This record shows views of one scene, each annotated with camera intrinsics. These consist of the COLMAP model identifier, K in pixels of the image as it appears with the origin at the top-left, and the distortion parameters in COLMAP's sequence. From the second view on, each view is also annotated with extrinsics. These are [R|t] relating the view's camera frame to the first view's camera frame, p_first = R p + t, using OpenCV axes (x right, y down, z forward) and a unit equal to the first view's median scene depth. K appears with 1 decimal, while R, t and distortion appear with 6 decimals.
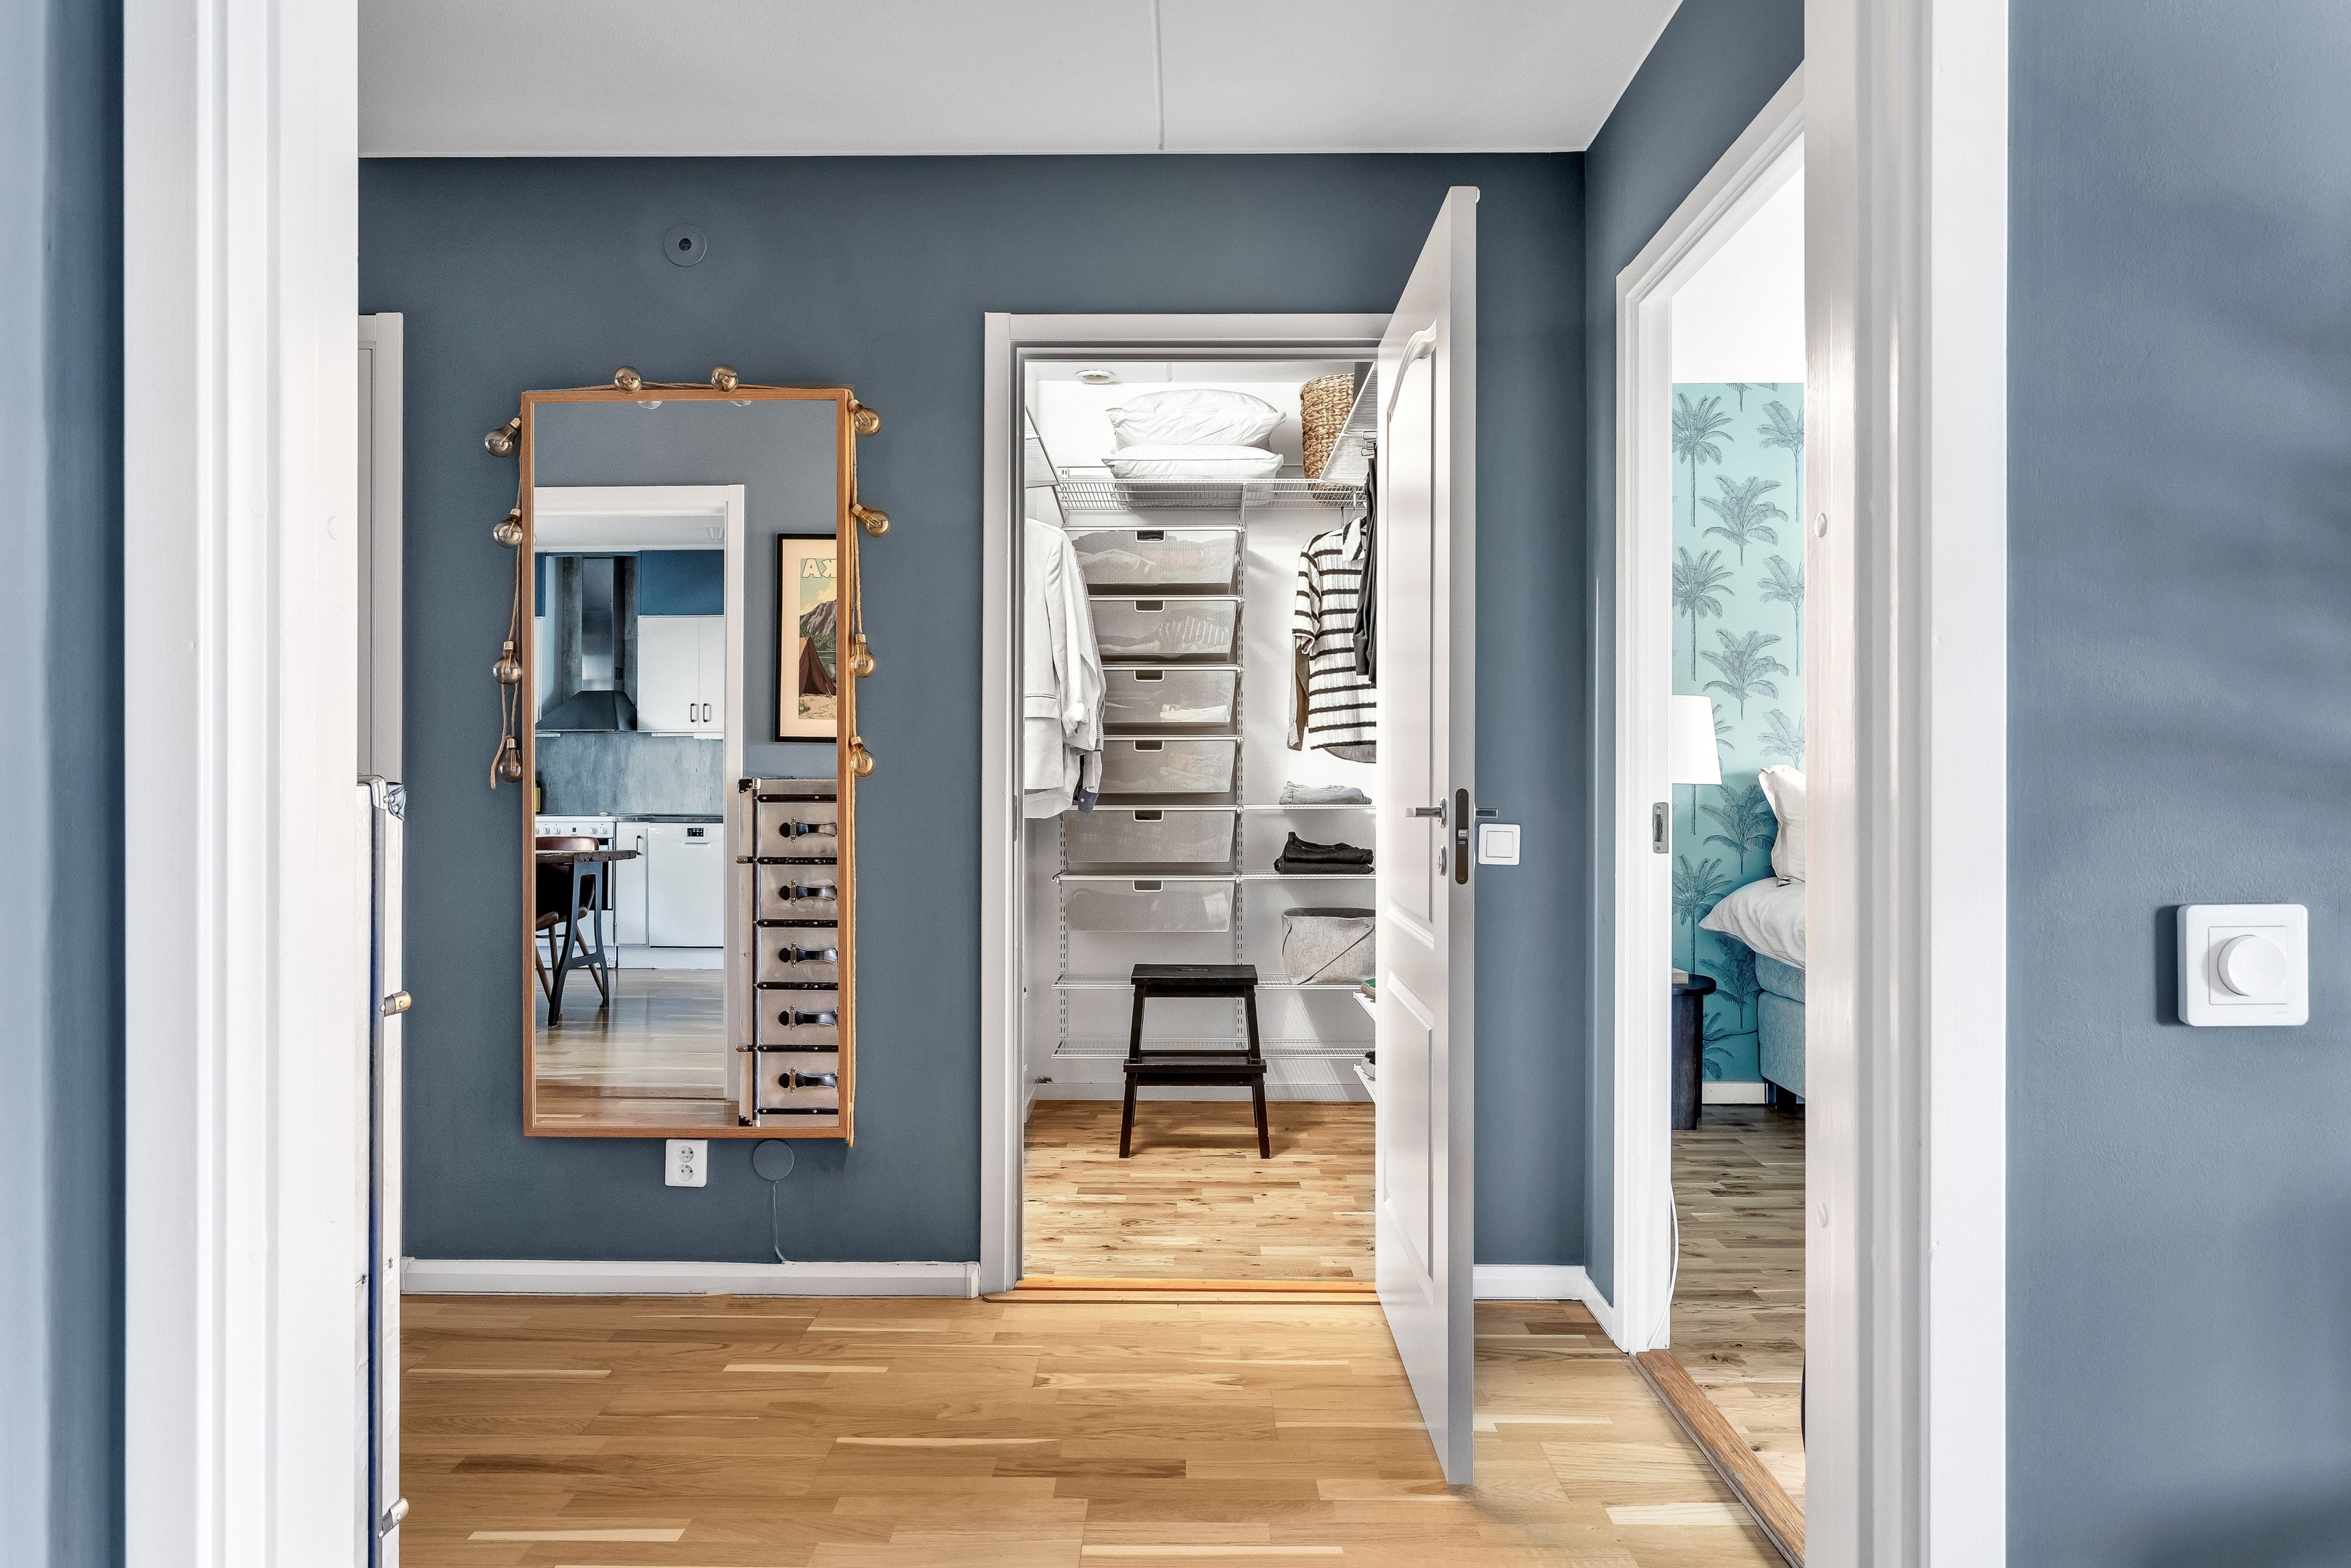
lens RADIAL K [[1352.3, 0, 1179.1], [0, 1352.3, 777.5], [0, 0, 1]] dist [-0.013888, 0.005597]
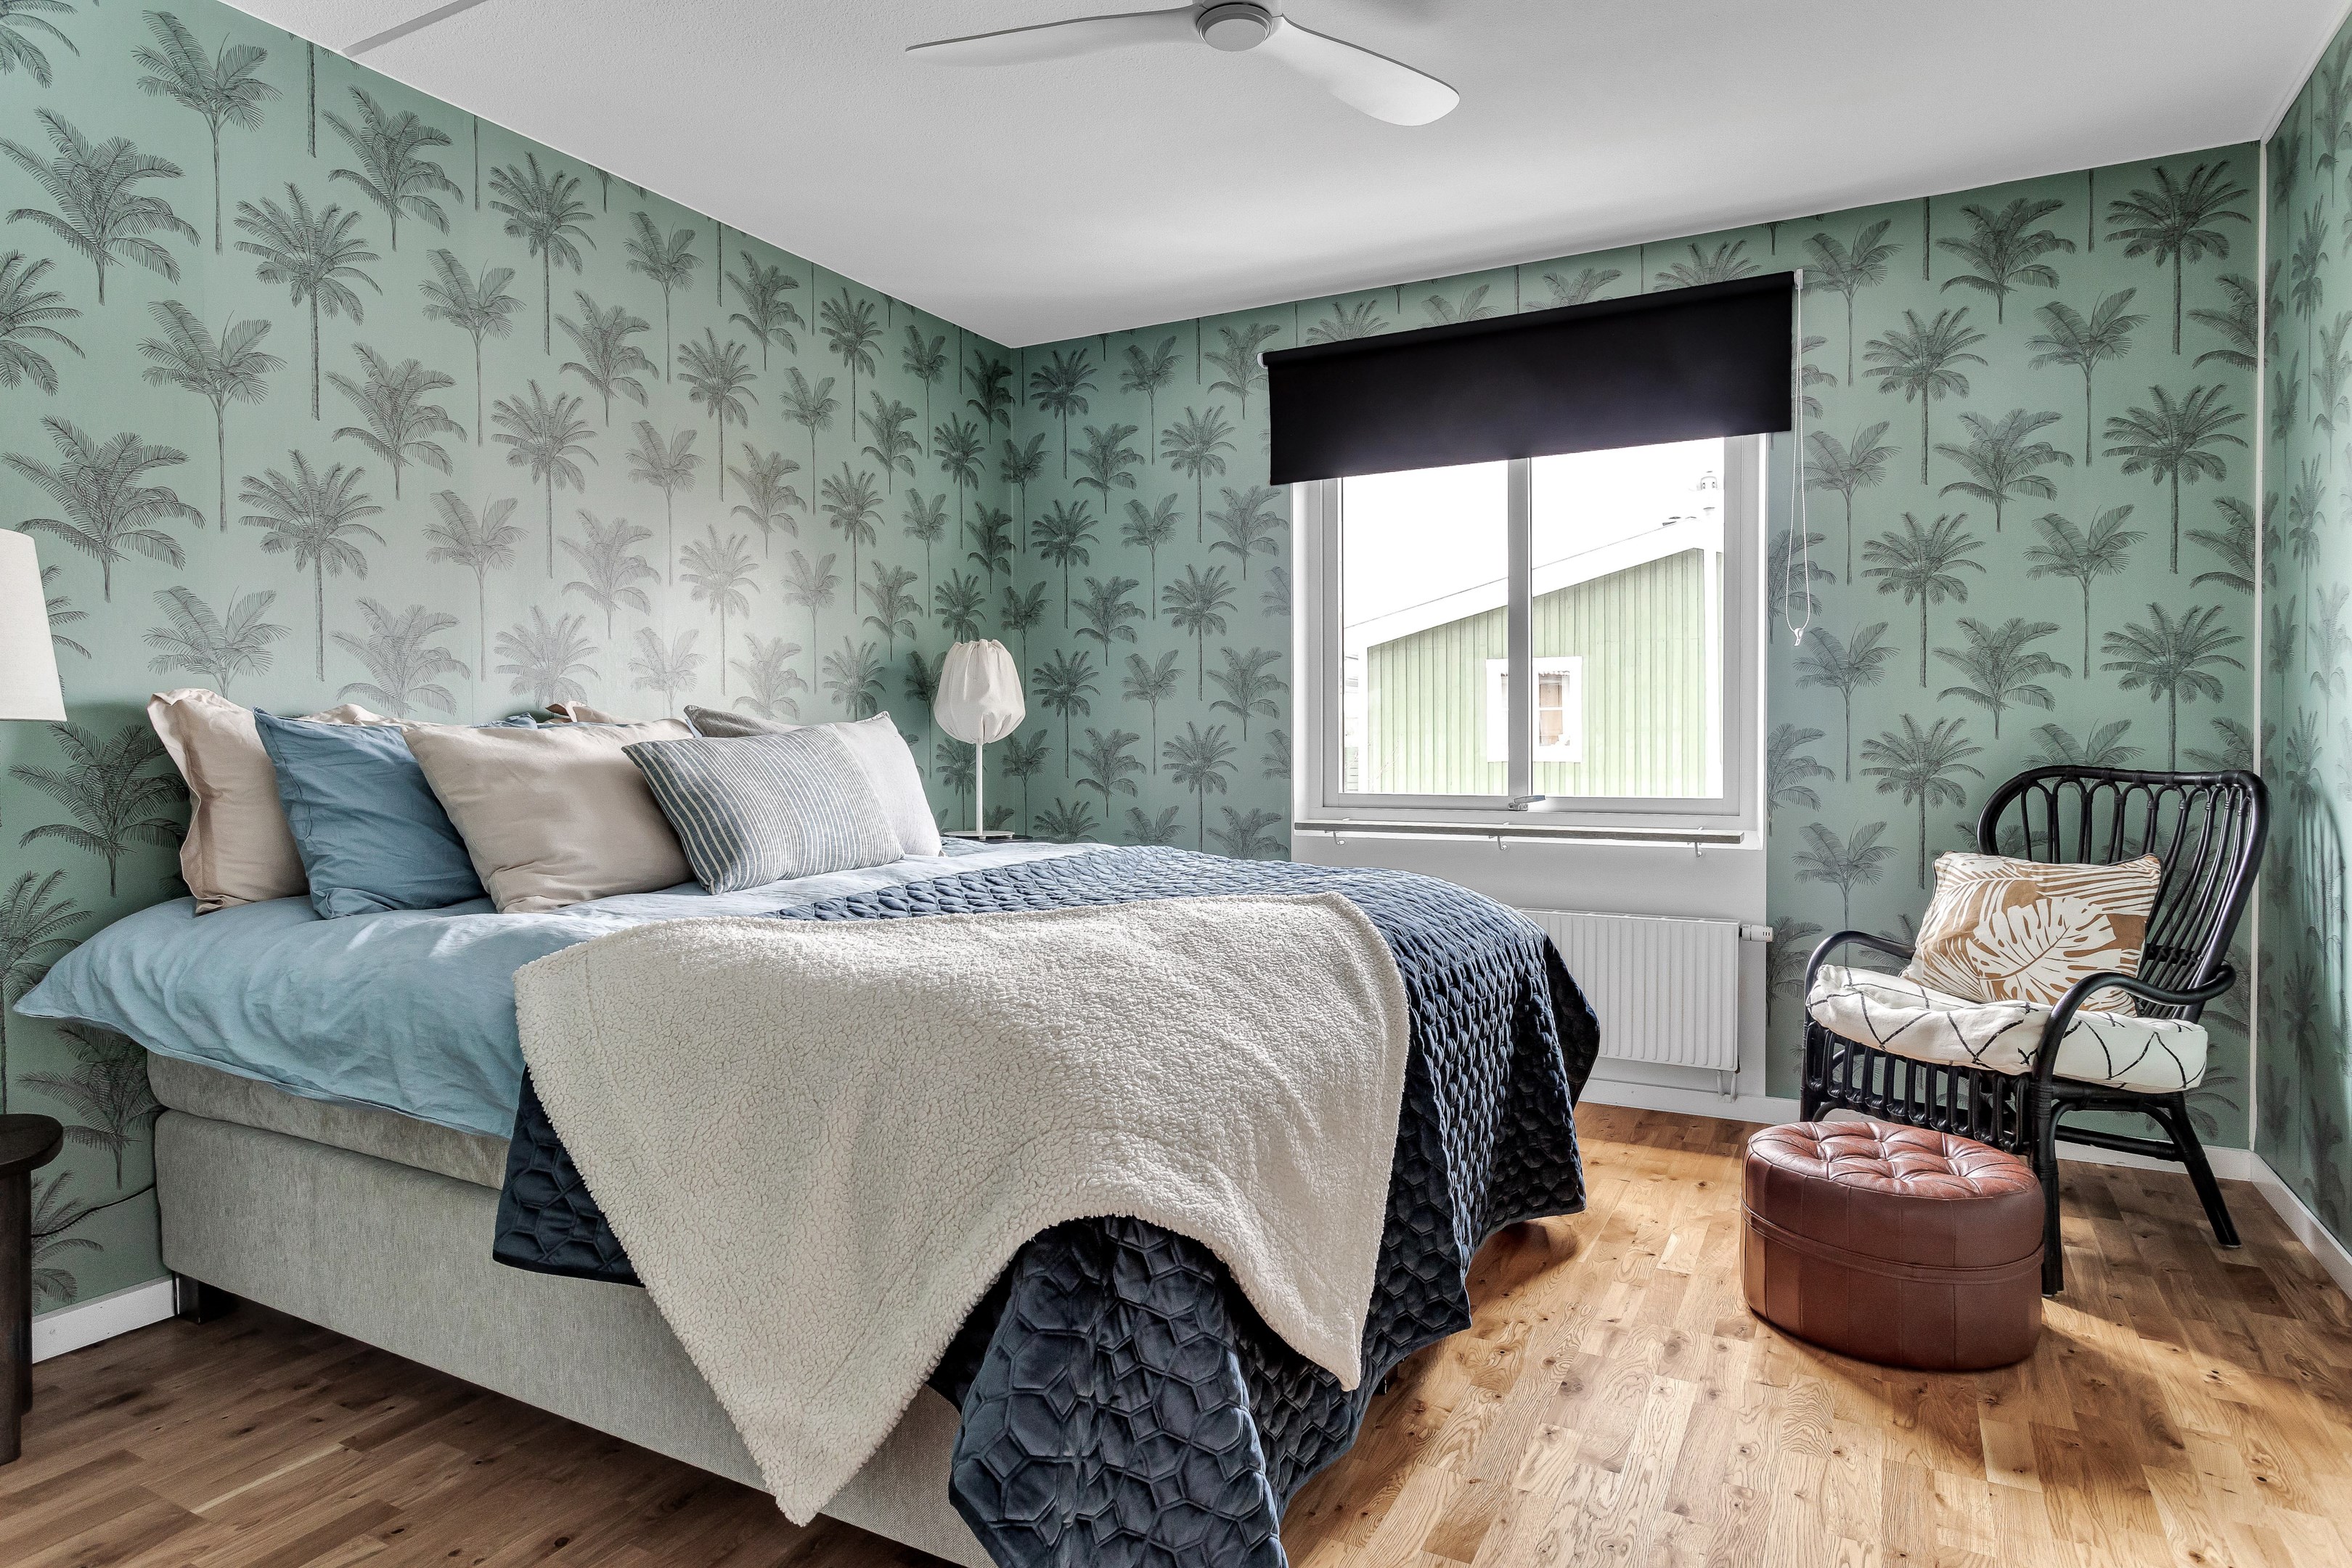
lens RADIAL K [[1353.0, 0, 1170.1], [0, 1353.0, 768.0], [0, 0, 1]] dist [-0.013888, 0.005597]
pose [[0.466588, -0.021573, 0.884212, 0.151164], [0.002783, 0.999733, 0.022923, 0.011127], [-0.884470, -0.008235, 0.466524, 0.401858]]
